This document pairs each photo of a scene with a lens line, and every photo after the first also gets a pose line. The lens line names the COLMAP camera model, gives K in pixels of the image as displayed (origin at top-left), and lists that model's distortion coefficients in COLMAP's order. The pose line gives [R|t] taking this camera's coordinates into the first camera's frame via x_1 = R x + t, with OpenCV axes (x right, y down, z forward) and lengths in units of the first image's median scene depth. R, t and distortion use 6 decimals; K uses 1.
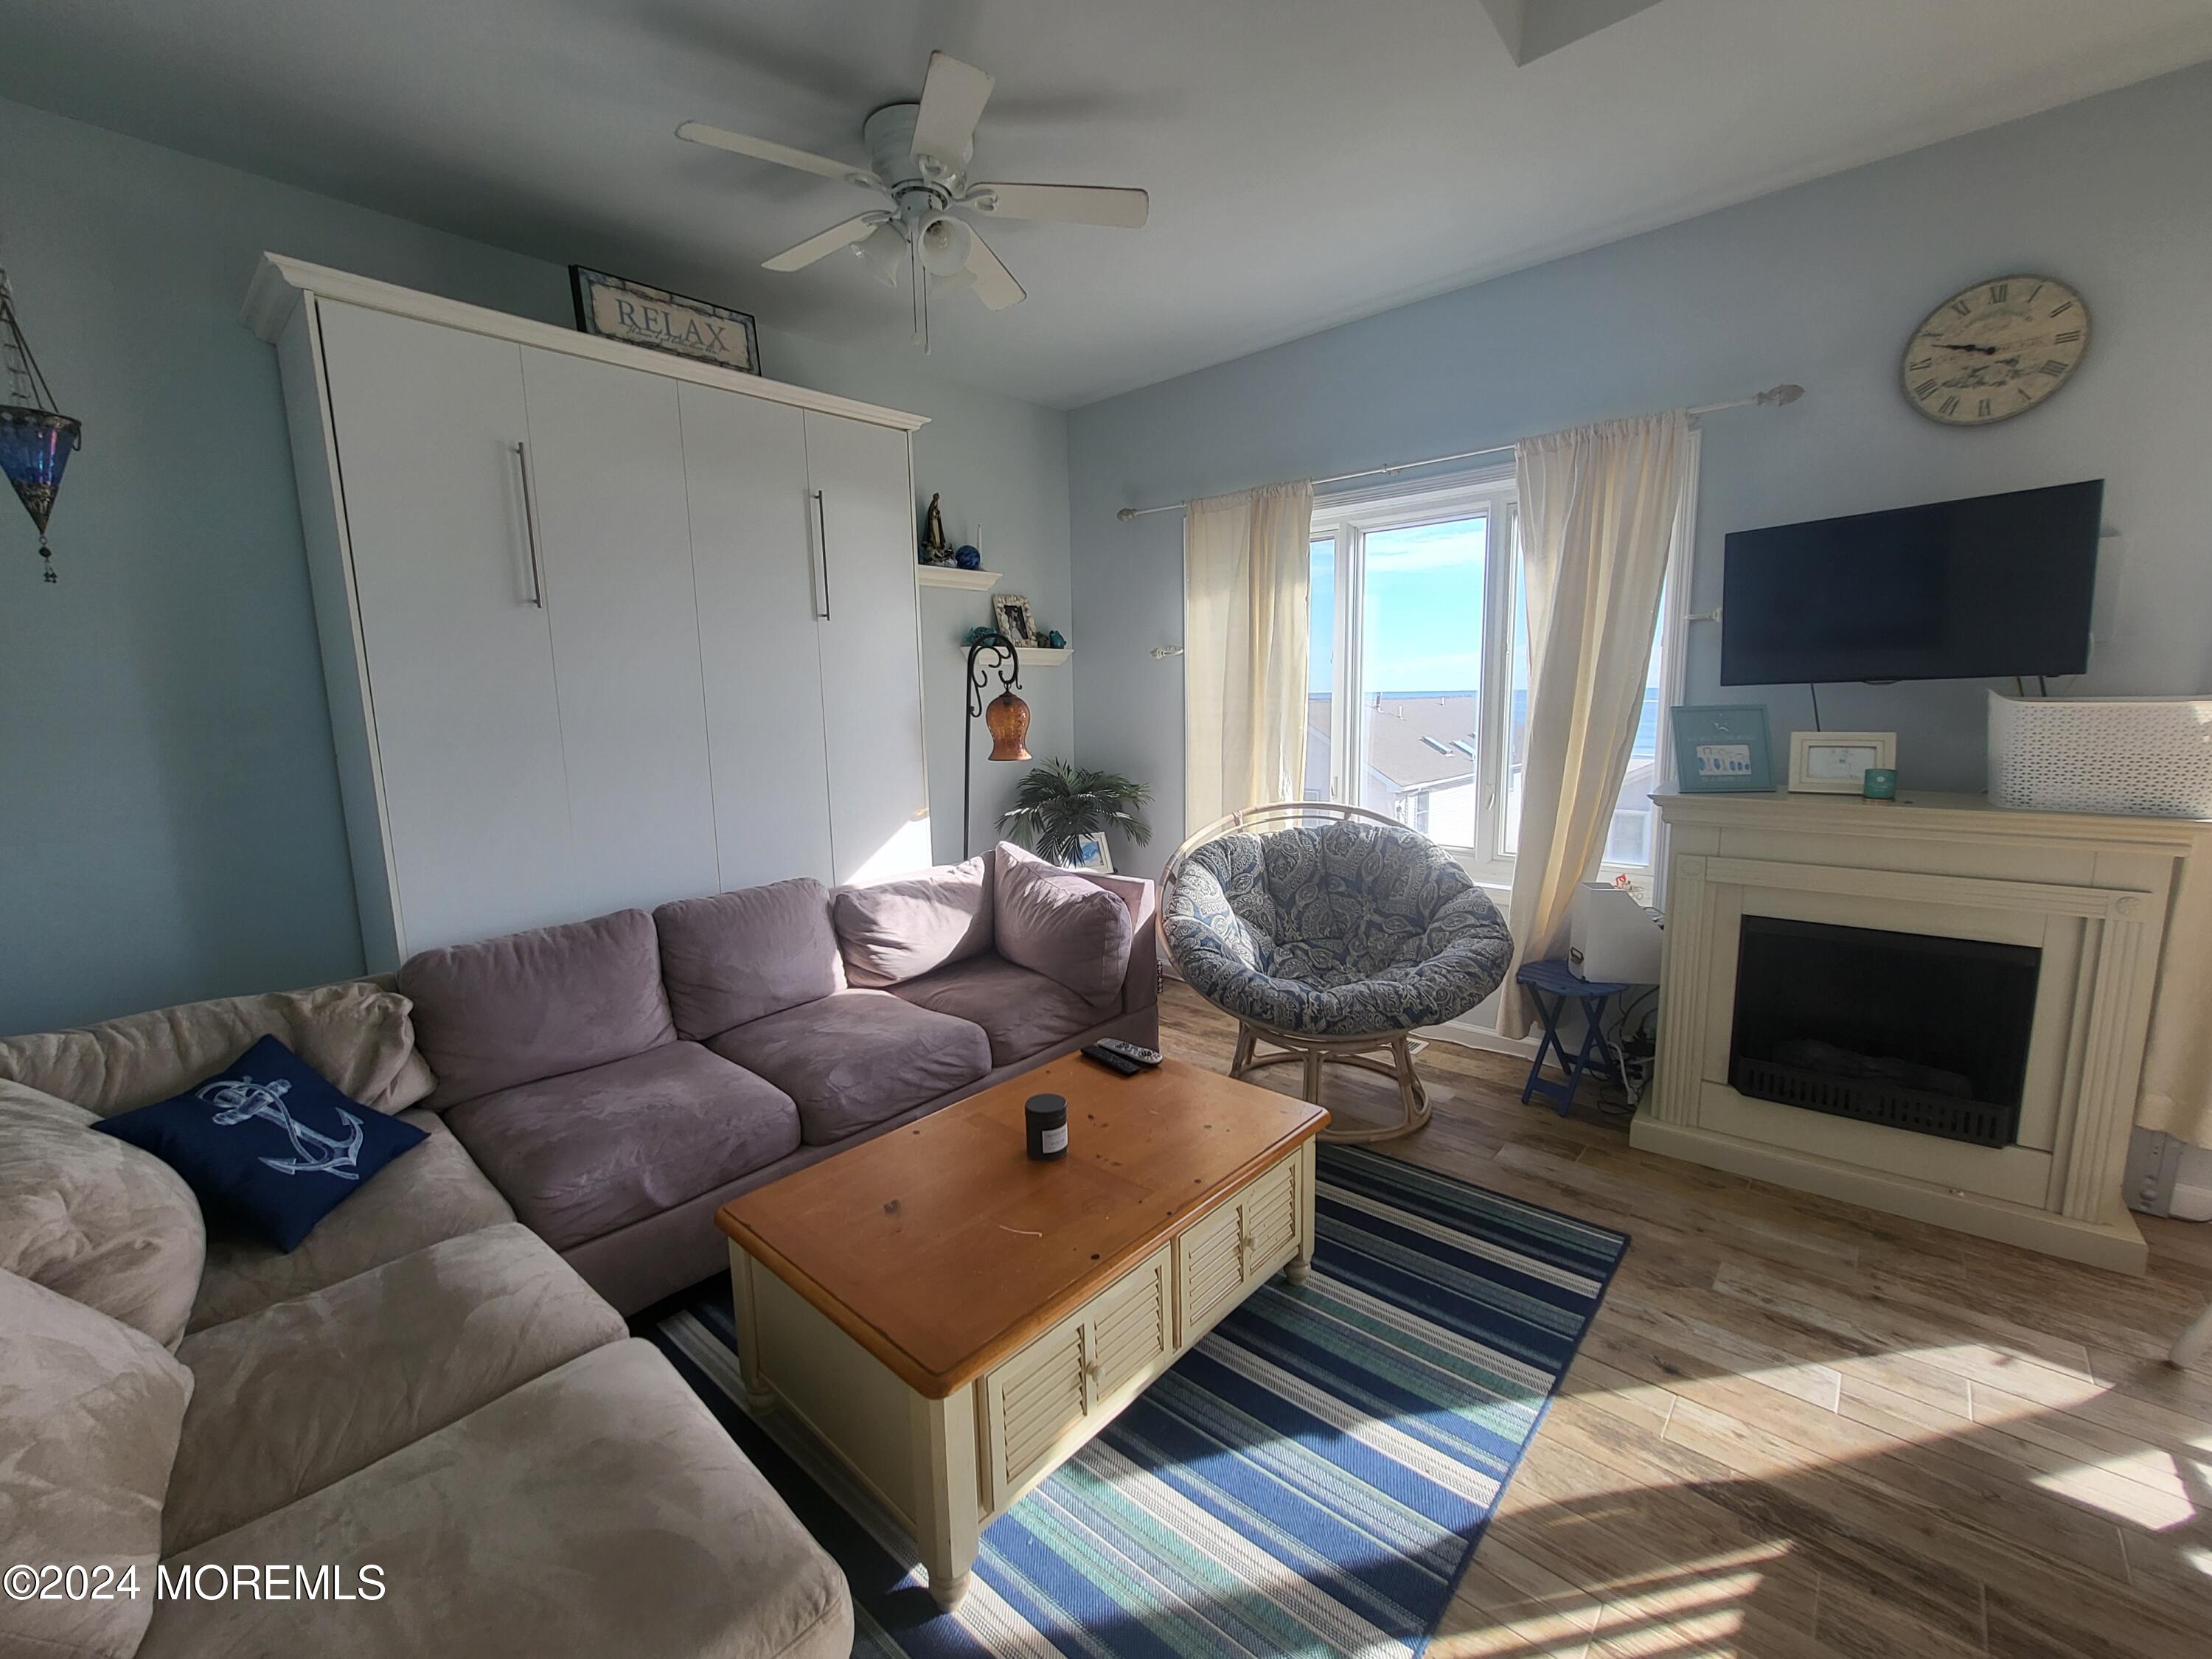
lens RADIAL K [[902.9, 0, 1109.6], [0, 902.9, 823.8], [0, 0, 1]] dist [-0.011975, -0.000222]
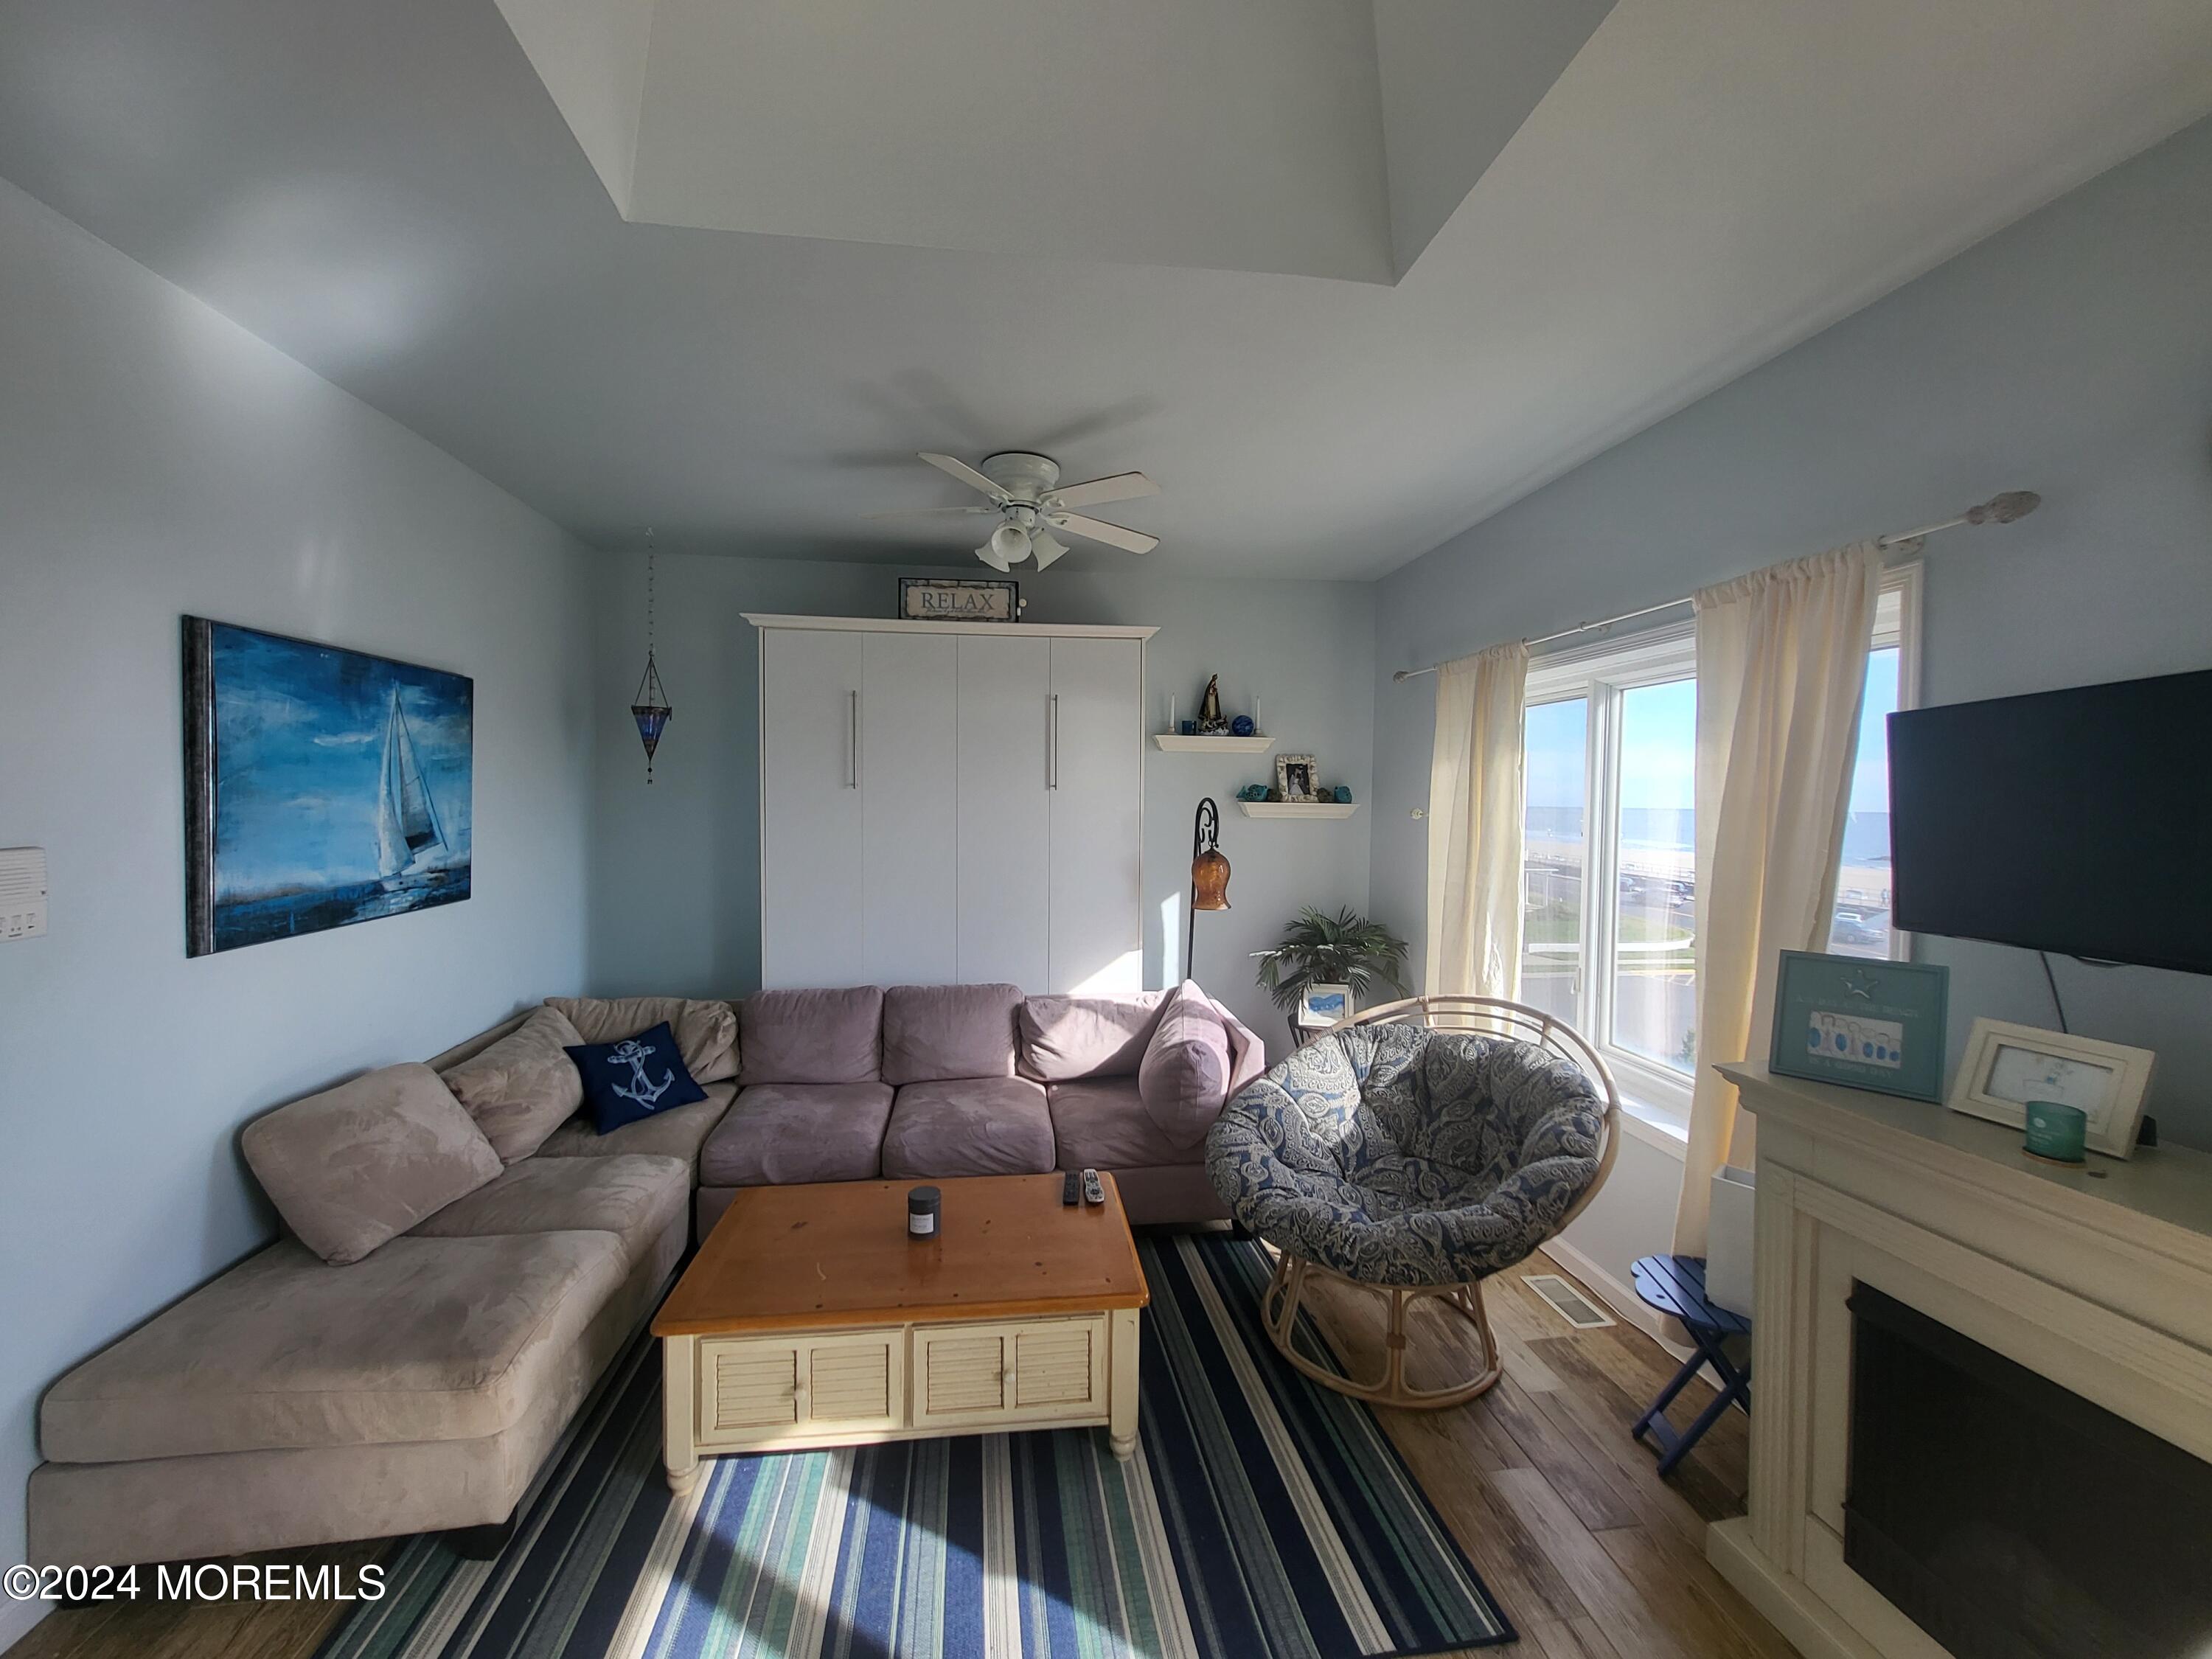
lens RADIAL K [[871.8, 0, 1106.0], [0, 871.8, 829.5], [0, 0, 1]] dist [-0.000505, -0.000211]
pose [[0.757378, 0.052358, -0.650875, 0.686557], [-0.118927, 0.991169, -0.058655, -0.124578], [0.642056, 0.121830, 0.756916, 0.106233]]
